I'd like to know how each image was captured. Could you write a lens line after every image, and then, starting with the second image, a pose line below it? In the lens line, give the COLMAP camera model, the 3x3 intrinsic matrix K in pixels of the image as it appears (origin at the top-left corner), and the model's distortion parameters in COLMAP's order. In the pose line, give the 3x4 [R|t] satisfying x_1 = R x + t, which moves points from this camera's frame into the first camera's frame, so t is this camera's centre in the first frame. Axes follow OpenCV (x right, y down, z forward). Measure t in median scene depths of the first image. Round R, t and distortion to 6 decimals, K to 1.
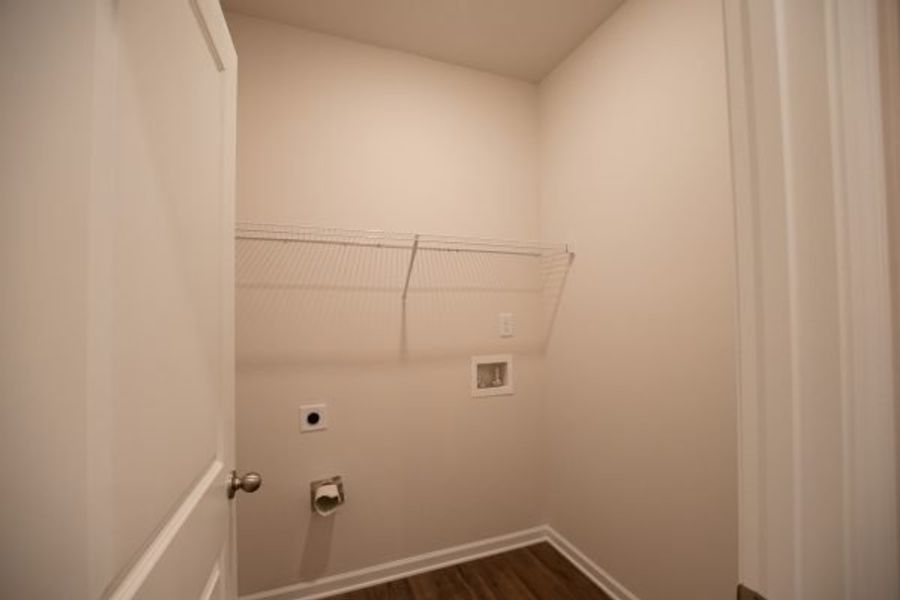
lens RADIAL K [[405.2, 0, 453.3], [0, 405.2, 313.0], [0, 0, 1]] dist [-0.026323, 0.000029]
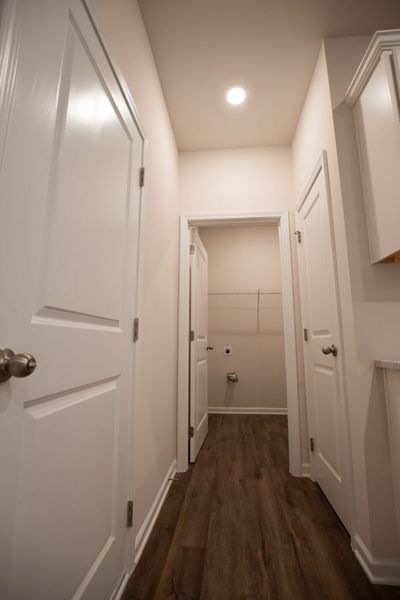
lens RADIAL K [[270.1, 0, 207.2], [0, 270.1, 296.5], [0, 0, 1]] dist [-0.026323, 0.000029]
pose [[0.900505, -0.069842, -0.429201, 0.416866], [0.002935, 0.987971, -0.154610, 0.167074], [0.434836, 0.137967, 0.889878, -0.939297]]
